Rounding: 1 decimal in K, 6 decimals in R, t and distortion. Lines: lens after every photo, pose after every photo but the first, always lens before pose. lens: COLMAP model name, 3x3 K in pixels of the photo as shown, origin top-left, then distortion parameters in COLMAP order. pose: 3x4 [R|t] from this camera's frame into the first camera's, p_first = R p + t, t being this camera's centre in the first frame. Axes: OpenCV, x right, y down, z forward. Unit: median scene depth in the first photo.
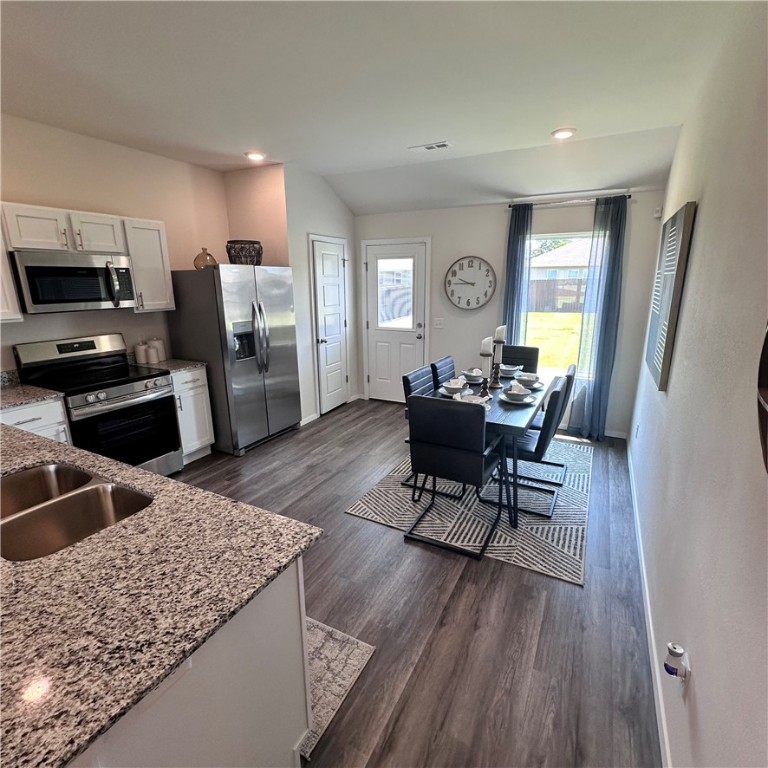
lens RADIAL K [[410.6, 0, 386.2], [0, 410.6, 383.9], [0, 0, 1]] dist [-0.004359, -0.000668]
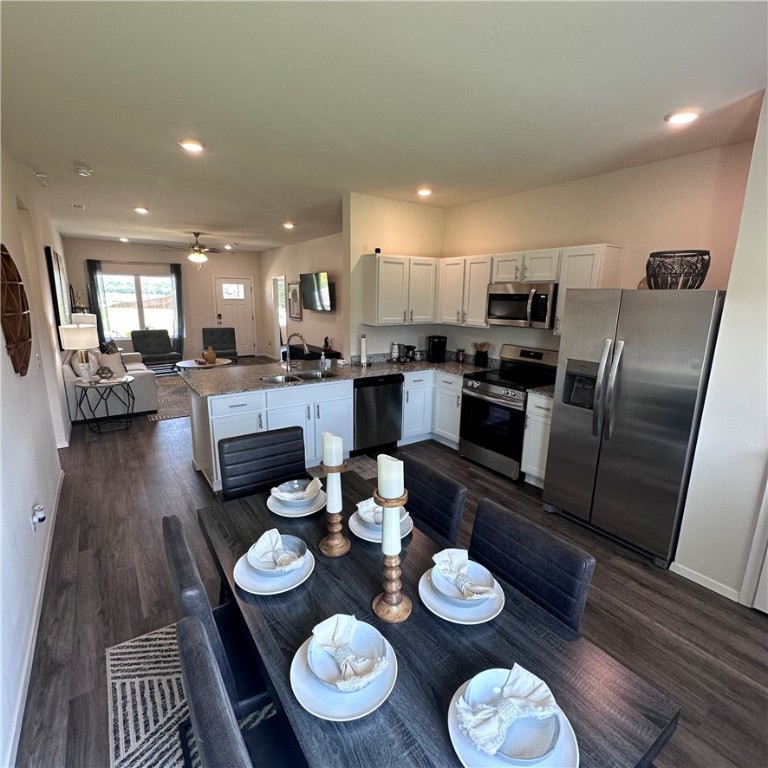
lens RADIAL K [[410.6, 0, 387.2], [0, 410.6, 384.7], [0, 0, 1]] dist [-0.004359, -0.000668]
pose [[-0.465258, 0.188911, -0.864782, 0.793754], [-0.233728, 0.916070, 0.325862, -0.430919], [0.853760, 0.353734, -0.382055, 1.538970]]
